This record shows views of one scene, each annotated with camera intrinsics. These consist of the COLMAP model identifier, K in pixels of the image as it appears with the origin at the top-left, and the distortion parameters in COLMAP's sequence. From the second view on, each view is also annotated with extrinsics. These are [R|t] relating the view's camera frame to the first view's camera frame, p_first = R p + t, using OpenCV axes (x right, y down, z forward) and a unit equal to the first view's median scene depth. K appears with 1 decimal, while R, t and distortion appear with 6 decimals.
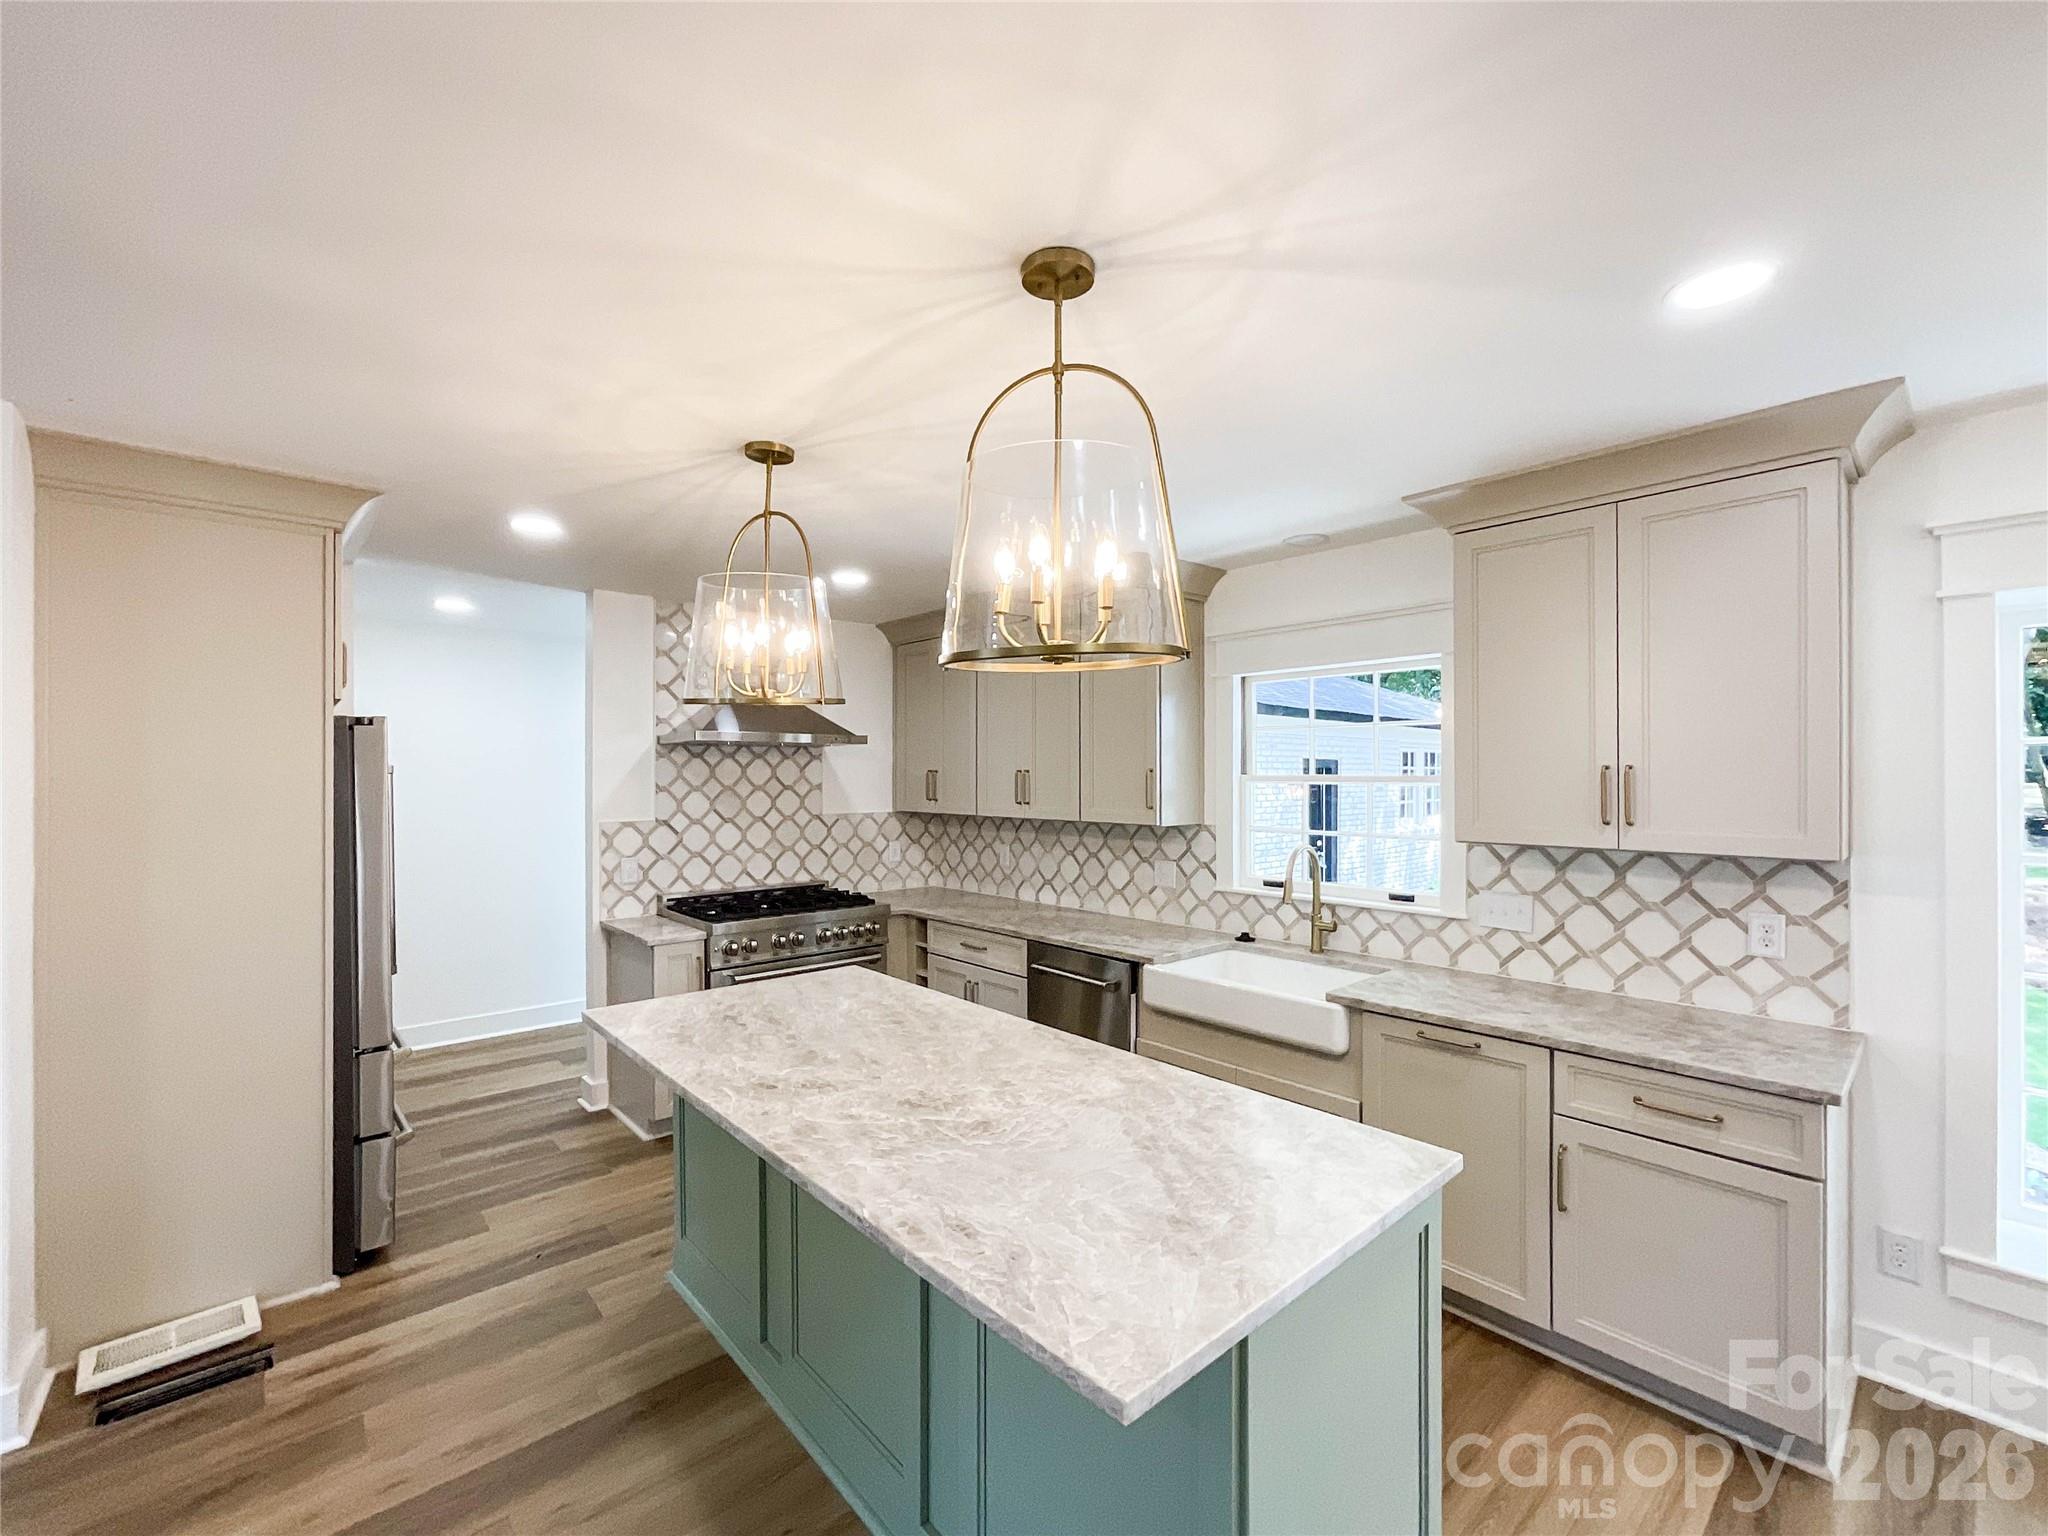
lens RADIAL K [[868.2, 0, 1022.7], [0, 868.2, 780.3], [0, 0, 1]] dist [-0.025559, 0.017974]
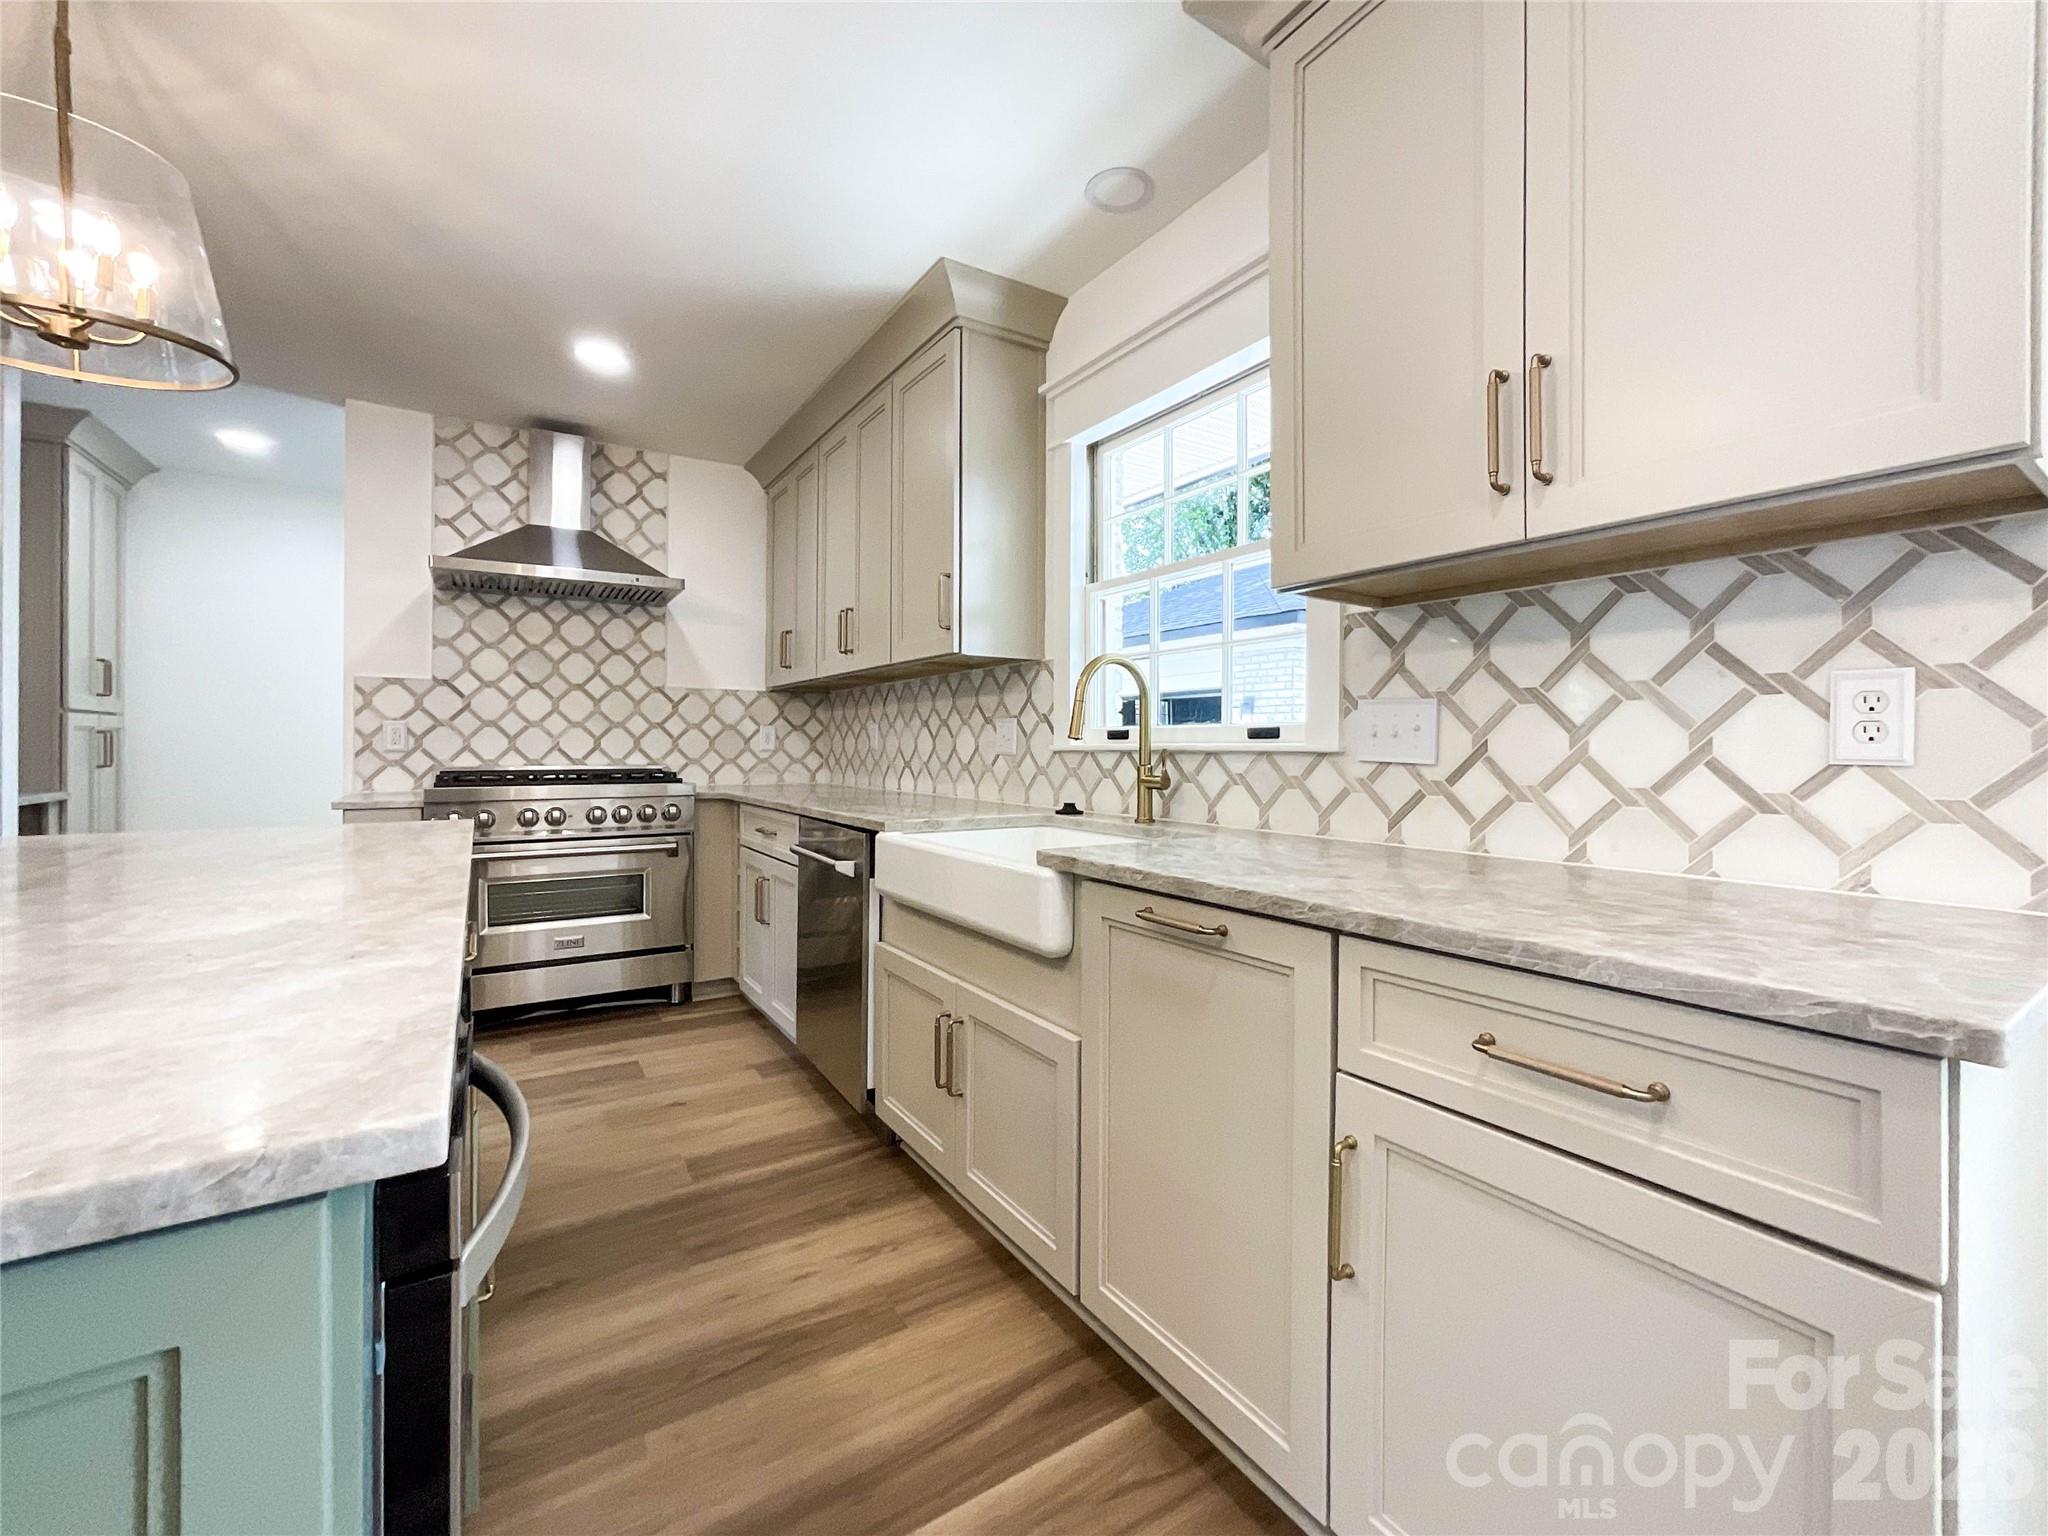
lens RADIAL K [[858.8, 0, 1024.9], [0, 858.8, 757.7], [0, 0, 1]] dist [-0.037384, 0.021139]
pose [[0.987663, 0.006610, -0.156453, 0.291115], [-0.005480, 0.999956, 0.007654, 0.119855], [0.156497, -0.006702, 0.987656, 0.287583]]
